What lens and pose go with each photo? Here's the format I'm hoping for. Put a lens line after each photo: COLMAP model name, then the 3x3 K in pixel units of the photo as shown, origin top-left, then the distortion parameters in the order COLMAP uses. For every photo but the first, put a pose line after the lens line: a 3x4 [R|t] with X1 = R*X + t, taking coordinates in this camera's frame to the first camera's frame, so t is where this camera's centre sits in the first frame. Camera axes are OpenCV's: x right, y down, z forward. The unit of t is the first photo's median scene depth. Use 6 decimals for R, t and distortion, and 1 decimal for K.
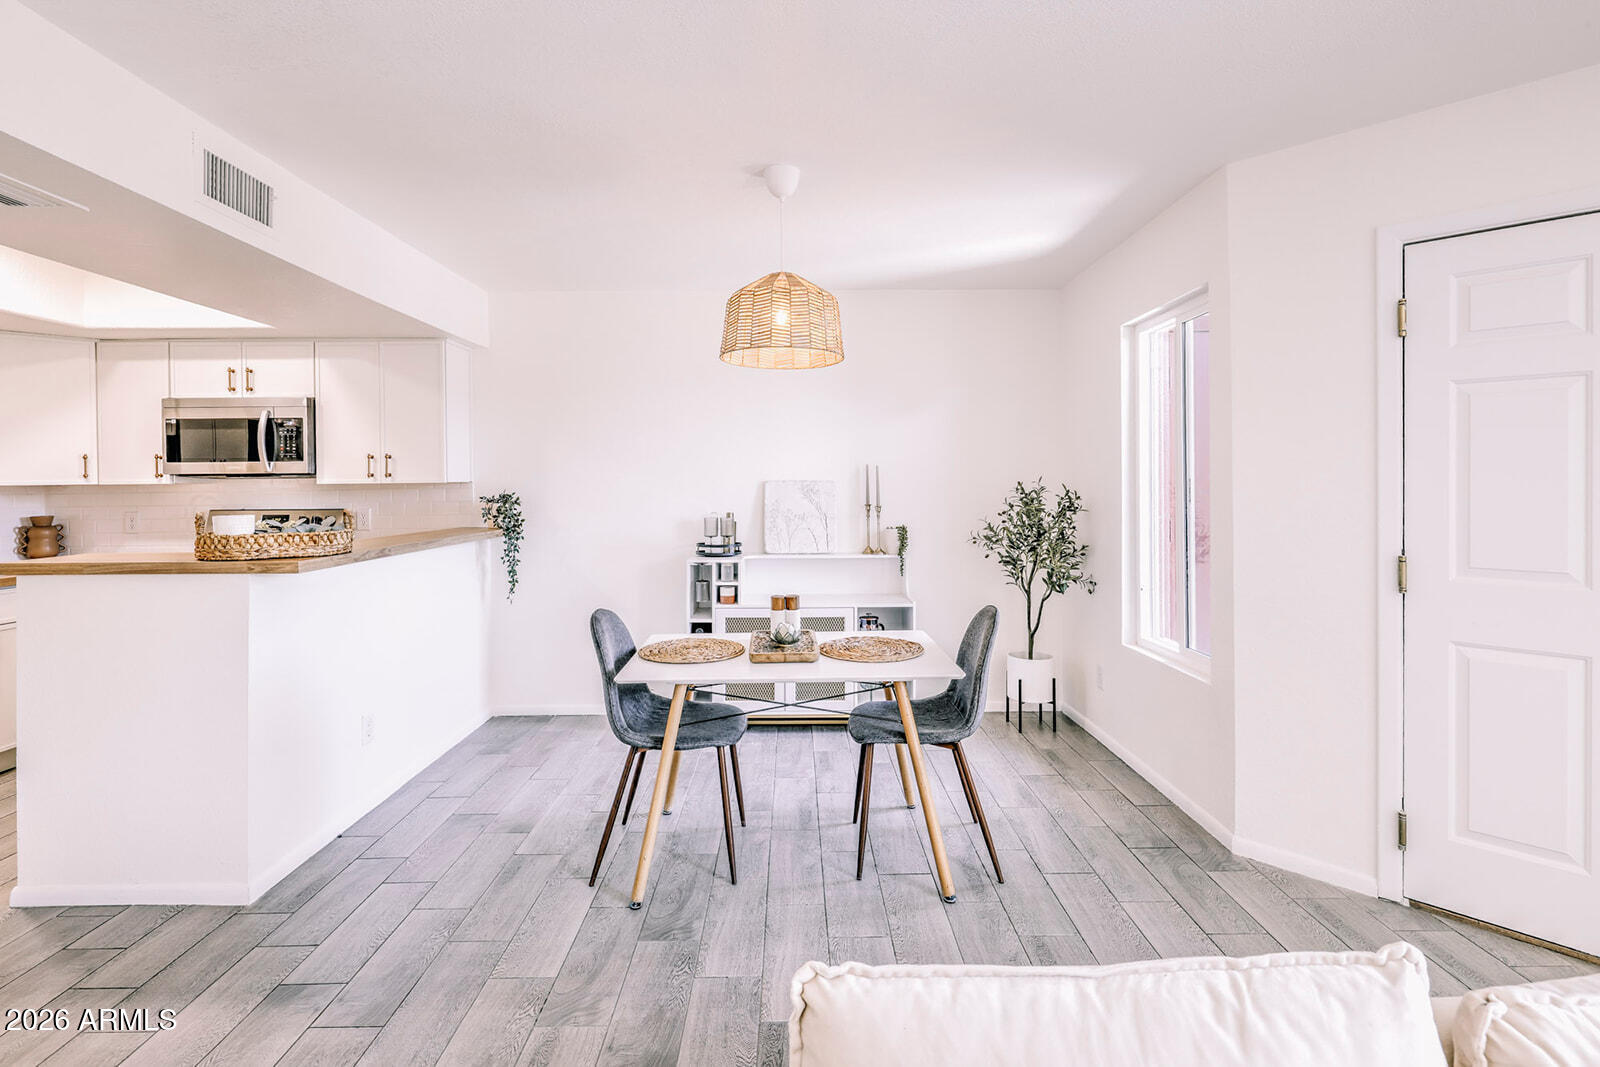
lens RADIAL K [[751.8, 0, 796.0], [0, 751.8, 484.6], [0, 0, 1]] dist [-0.000584, -0.000366]
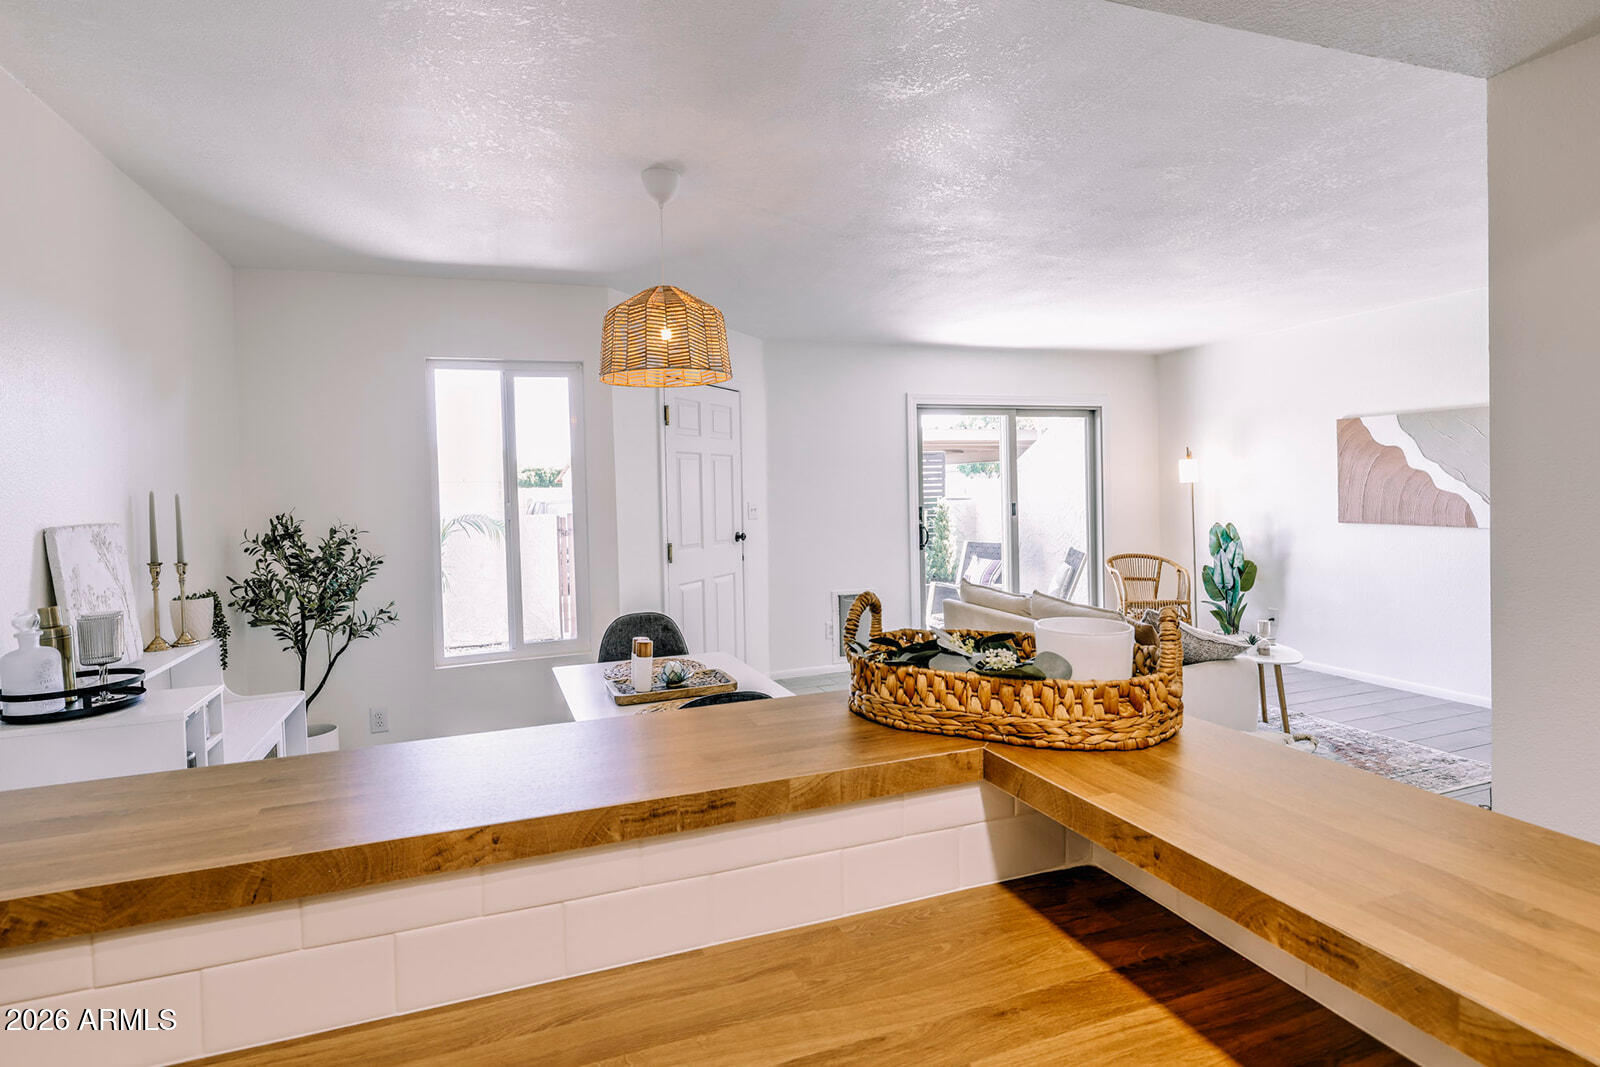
lens RADIAL K [[822.7, 0, 792.7], [0, 822.7, 495.8], [0, 0, 1]] dist [-0.001053, -0.000092]
pose [[-0.348555, 0.000466, 0.937288, -0.700961], [0.024179, 0.999672, 0.008494, -0.018595], [-0.936976, 0.025624, -0.348452, 0.827678]]
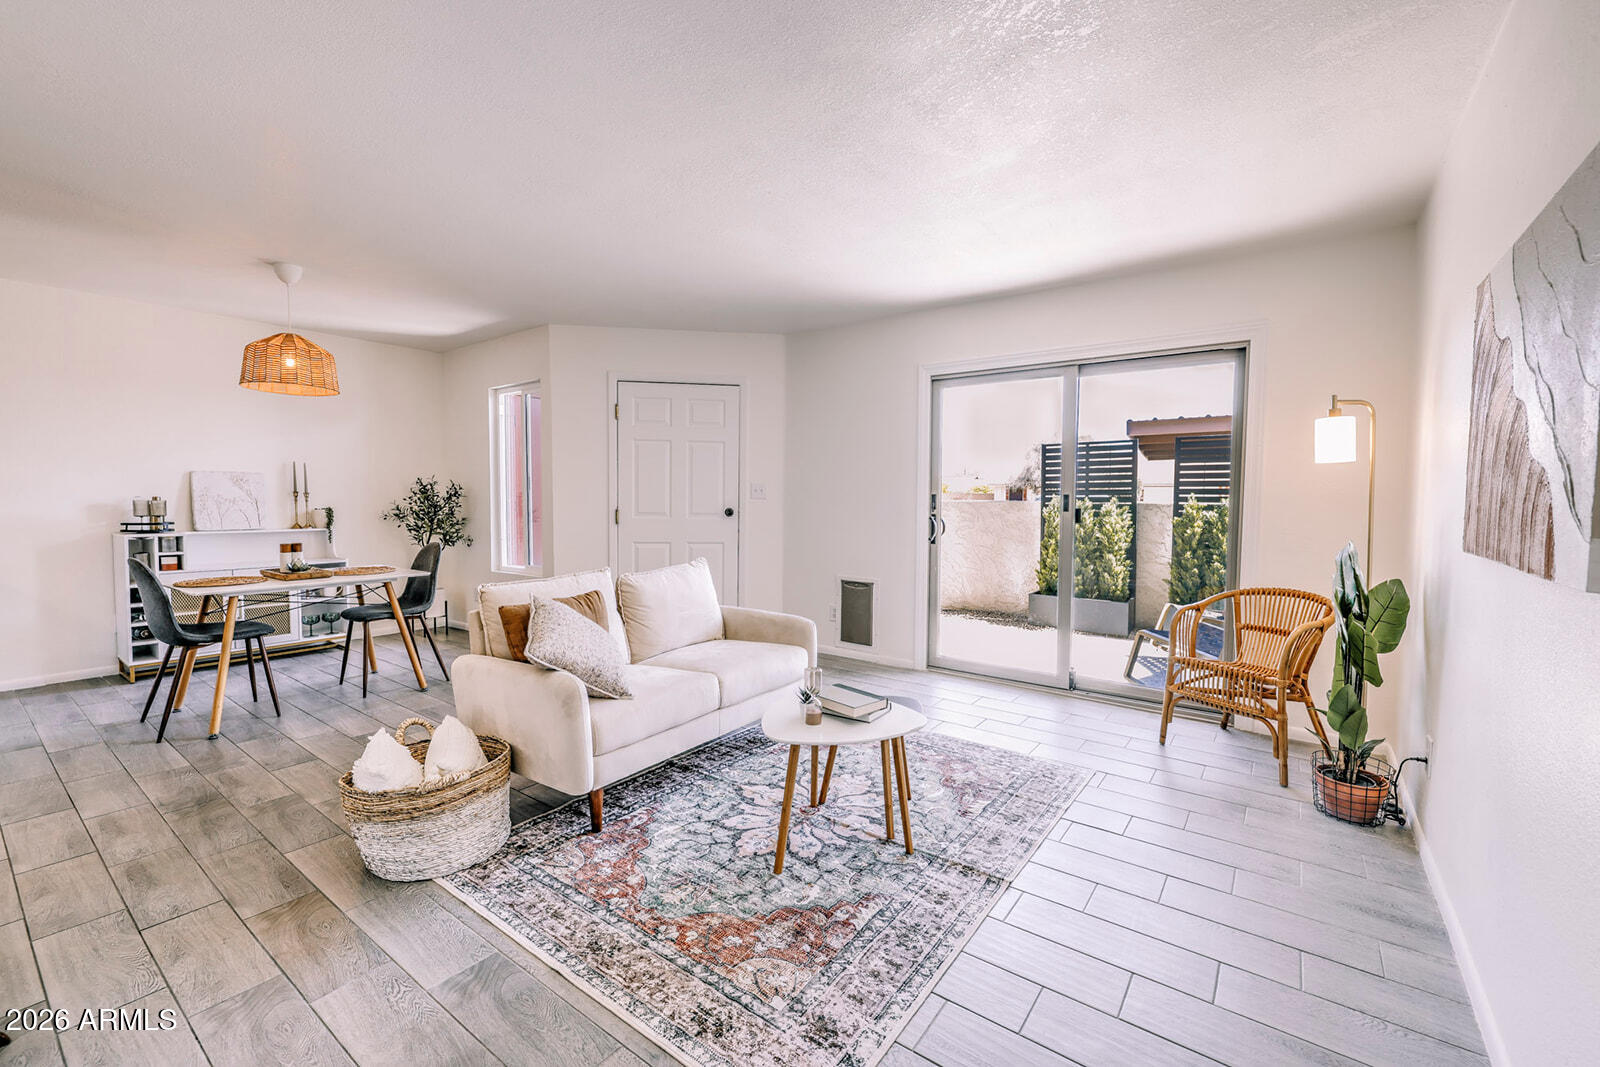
lens RADIAL K [[677.3, 0, 797.2], [0, 677.3, 532.9], [0, 0, 1]] dist [0.001866, -0.000053]
pose [[0.610133, -0.032138, 0.791647, -0.340198], [-0.011335, 0.998721, 0.049280, 0.032626], [-0.792218, -0.039041, 0.608989, -0.471236]]
